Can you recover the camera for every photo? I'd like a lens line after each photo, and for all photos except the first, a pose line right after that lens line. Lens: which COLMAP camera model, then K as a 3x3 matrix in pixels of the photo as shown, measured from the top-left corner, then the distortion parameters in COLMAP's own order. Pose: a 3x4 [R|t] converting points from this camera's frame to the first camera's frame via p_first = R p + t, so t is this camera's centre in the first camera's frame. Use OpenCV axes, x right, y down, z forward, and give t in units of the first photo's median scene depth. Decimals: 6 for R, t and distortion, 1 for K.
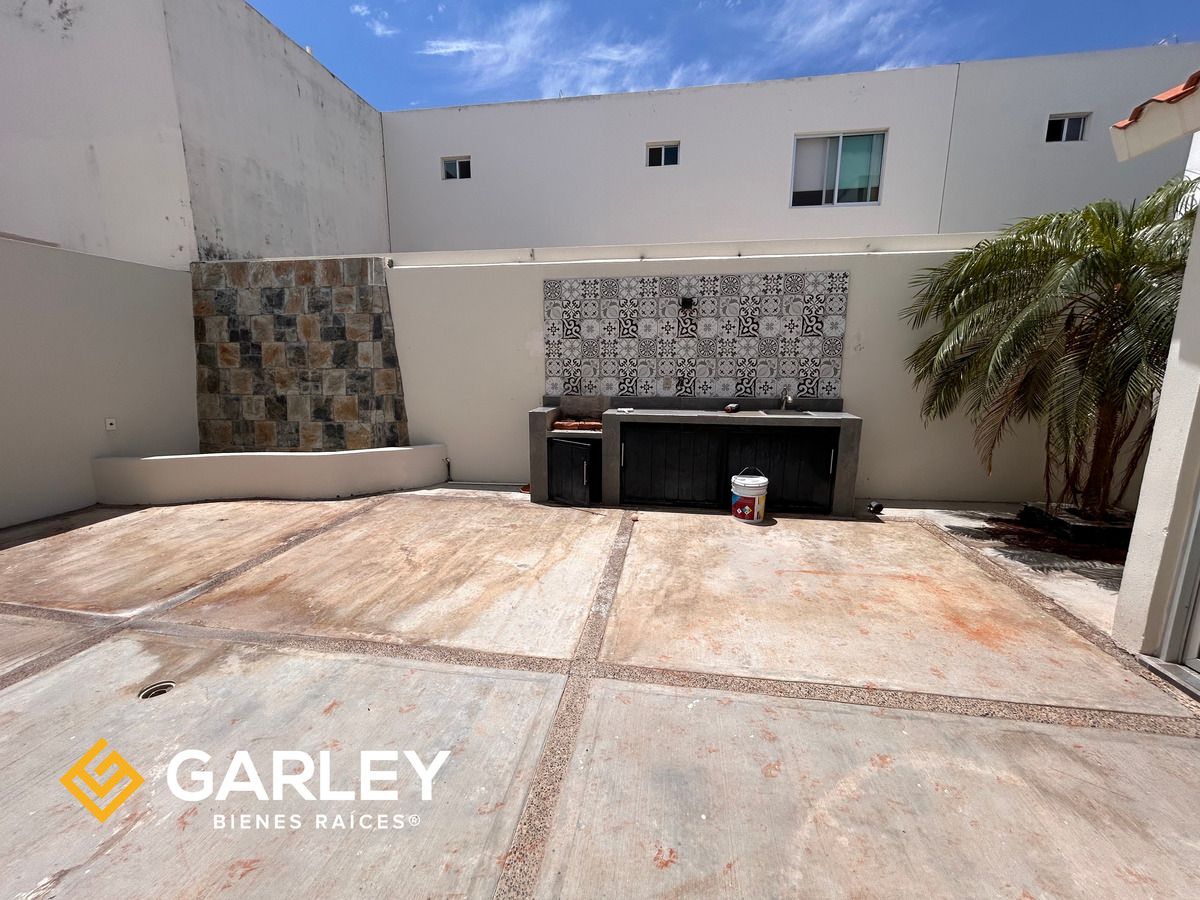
lens RADIAL K [[483.9, 0, 601.2], [0, 483.9, 450.2], [0, 0, 1]] dist [-0.001293, 0.000505]
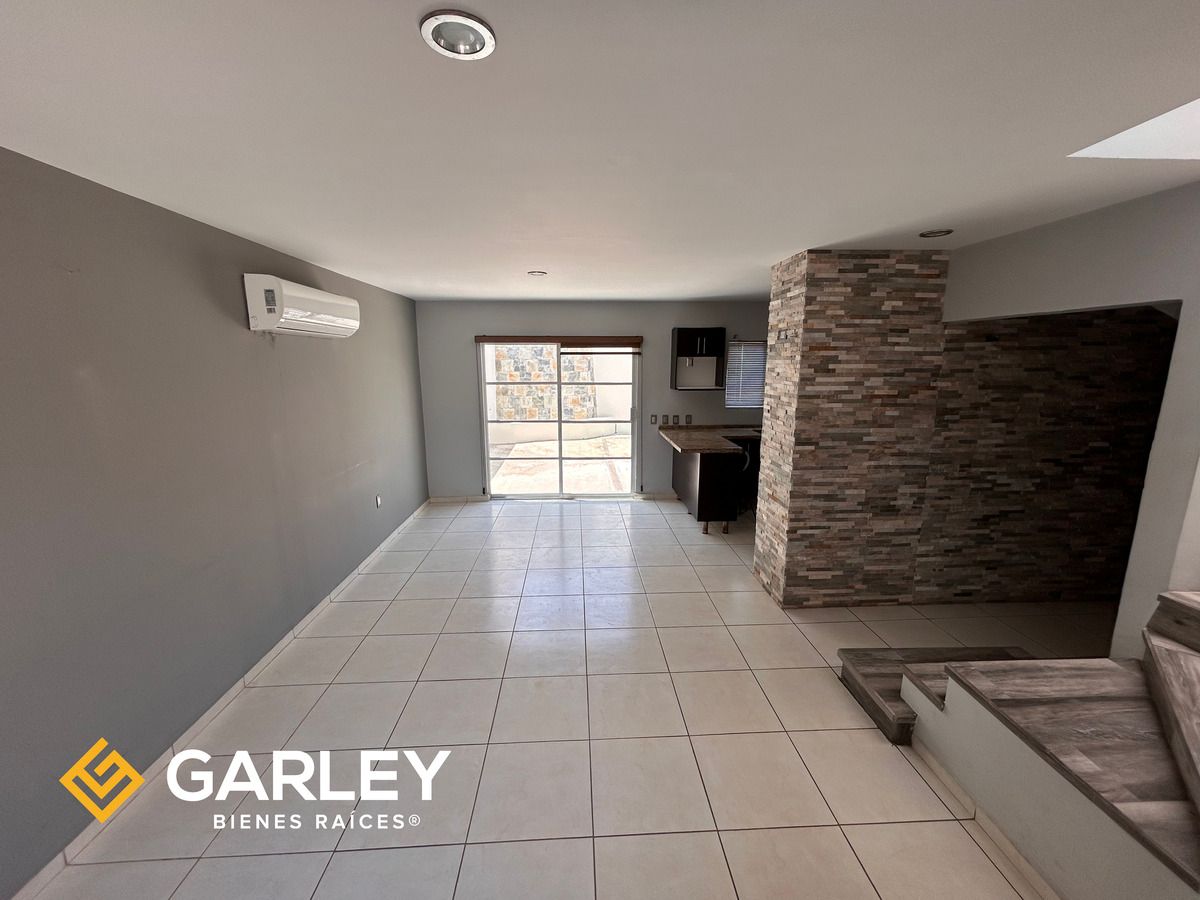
lens RADIAL K [[483.9, 0, 601.2], [0, 483.9, 450.2], [0, 0, 1]] dist [-0.001293, 0.000505]
pose [[0.978747, -0.040860, 0.200958, -0.923210], [0.039468, 0.999161, 0.010932, 0.128246], [-0.201237, -0.002769, 0.979539, -1.302326]]
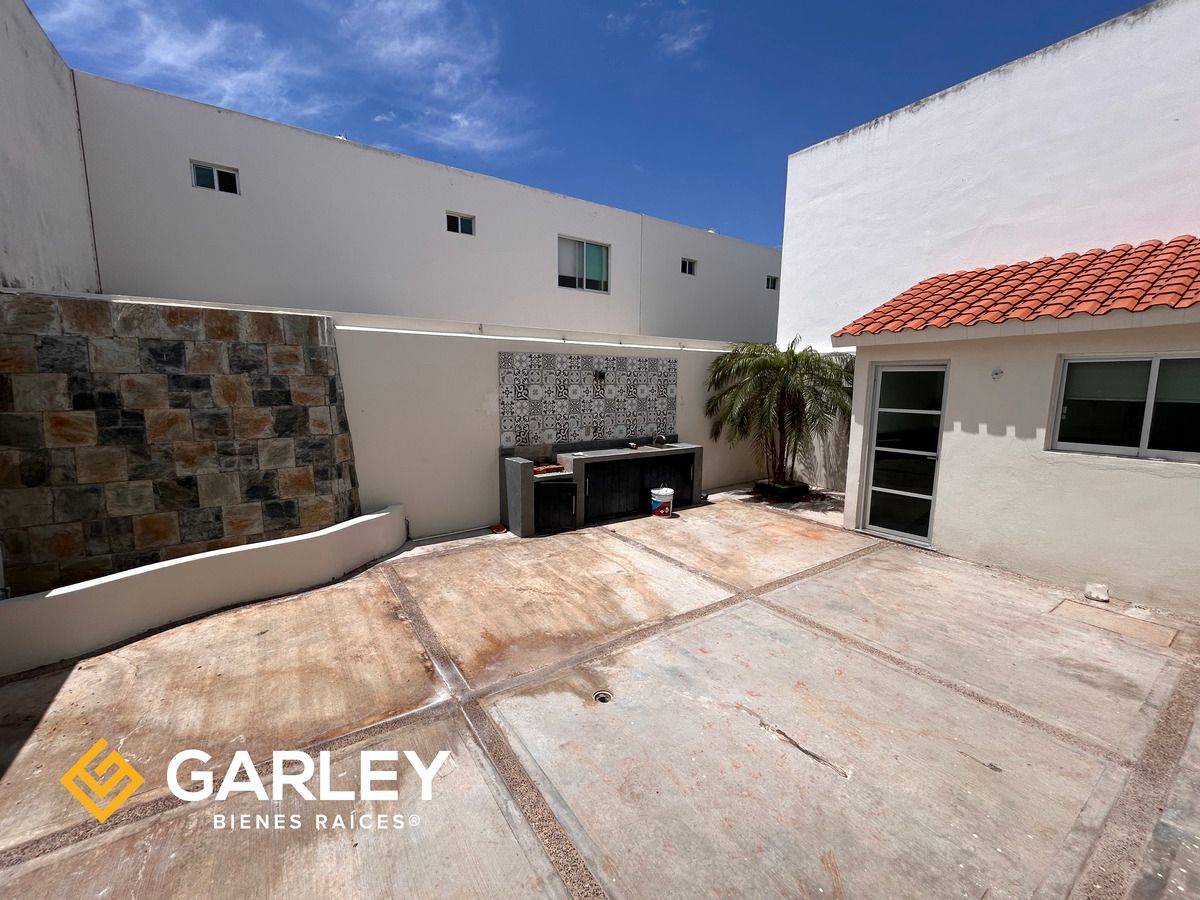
lens RADIAL K [[483.9, 0, 601.2], [0, 483.9, 450.2], [0, 0, 1]] dist [-0.001293, 0.000505]
pose [[0.728072, -0.091489, 0.679368, -0.764251], [0.118016, 0.992985, 0.007246, -0.089981], [-0.675265, 0.074900, 0.733762, -0.025635]]
